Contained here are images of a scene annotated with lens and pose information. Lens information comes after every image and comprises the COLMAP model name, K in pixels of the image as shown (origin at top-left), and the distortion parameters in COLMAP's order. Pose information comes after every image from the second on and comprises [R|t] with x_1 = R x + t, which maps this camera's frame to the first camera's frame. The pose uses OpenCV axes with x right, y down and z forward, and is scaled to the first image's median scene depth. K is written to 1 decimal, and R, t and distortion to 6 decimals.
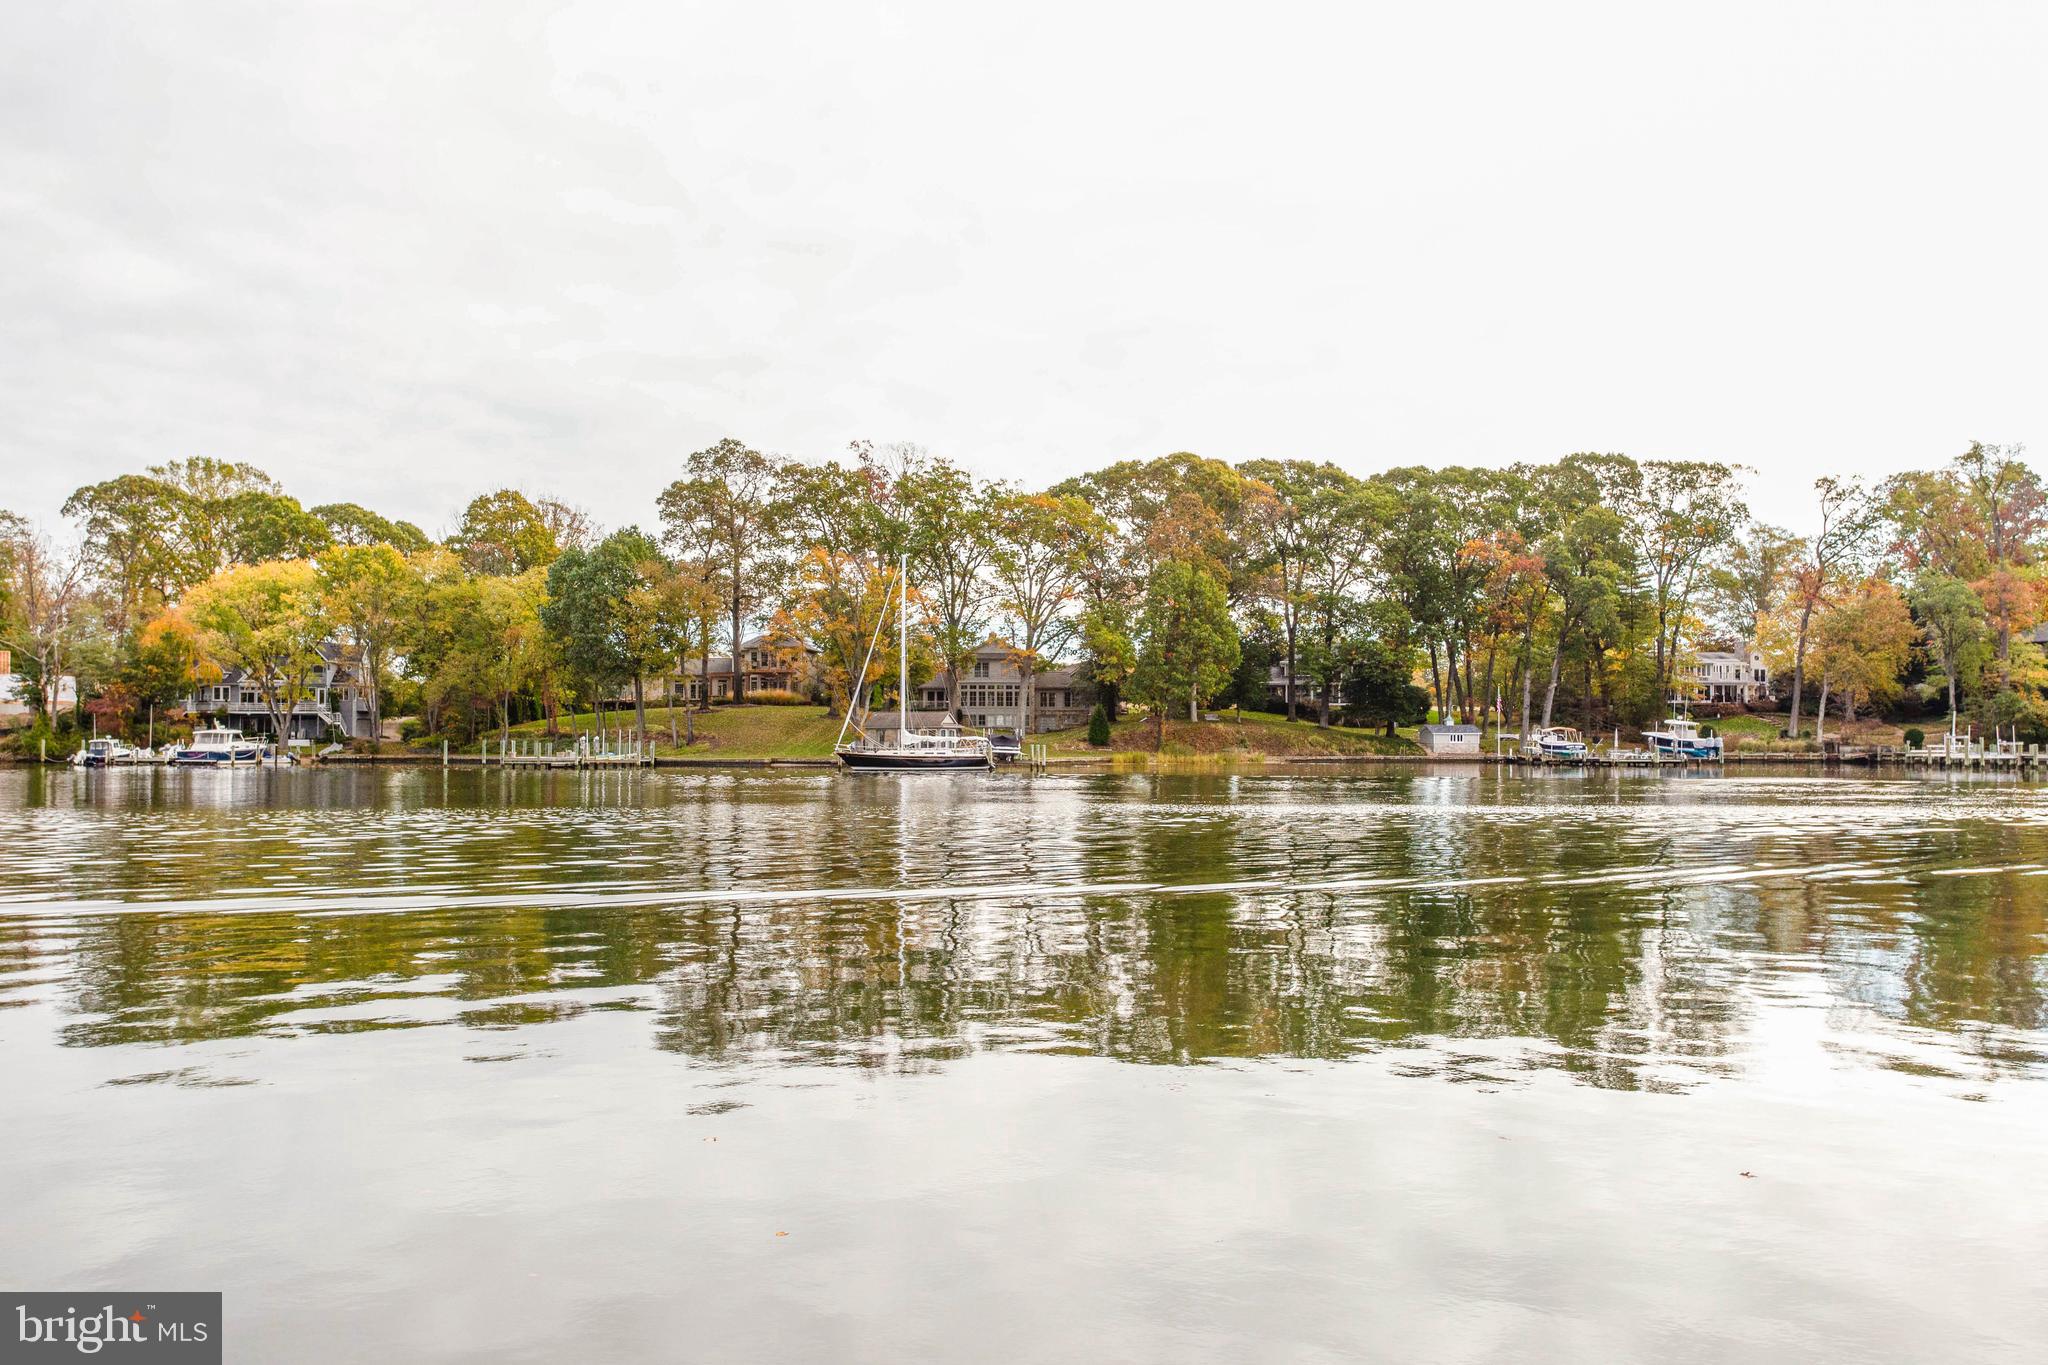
lens RADIAL K [[1880.4, 0, 975.7], [0, 1880.4, 666.8], [0, 0, 1]] dist [0.007816, 0.000000]
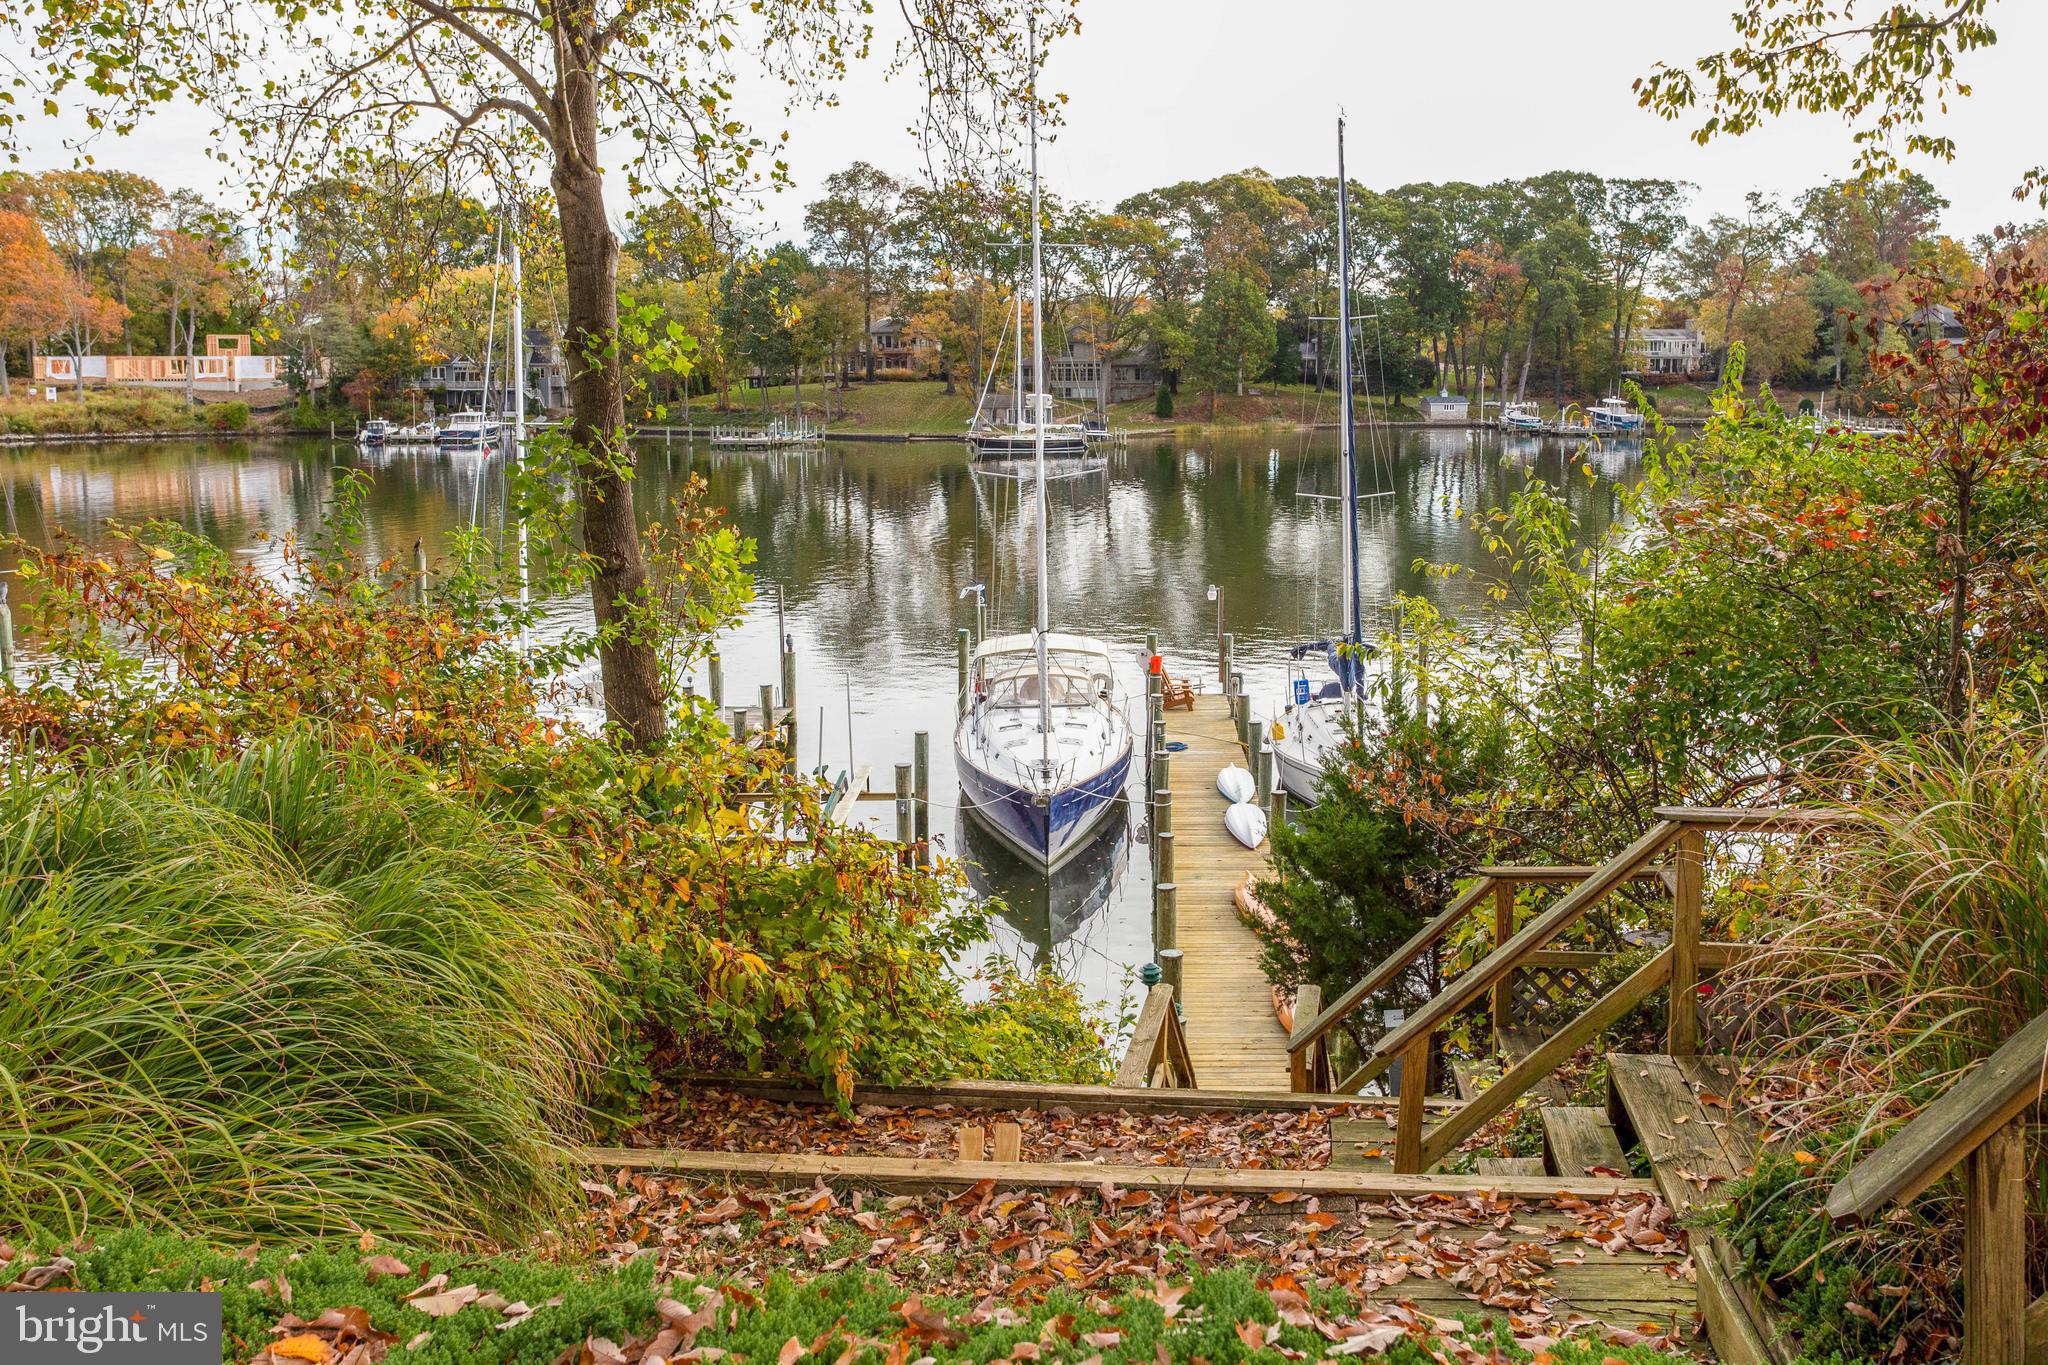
lens RADIAL K [[1903.1, 0, 1139.0], [0, 1903.1, 546.9], [0, 0, 1]] dist [0.048719, 0.000000]
pose [[0.998267, -0.006980, 0.058439, -0.024540], [-0.001351, 0.989963, 0.141323, -0.048527], [-0.058838, -0.141157, 0.988237, -0.250084]]
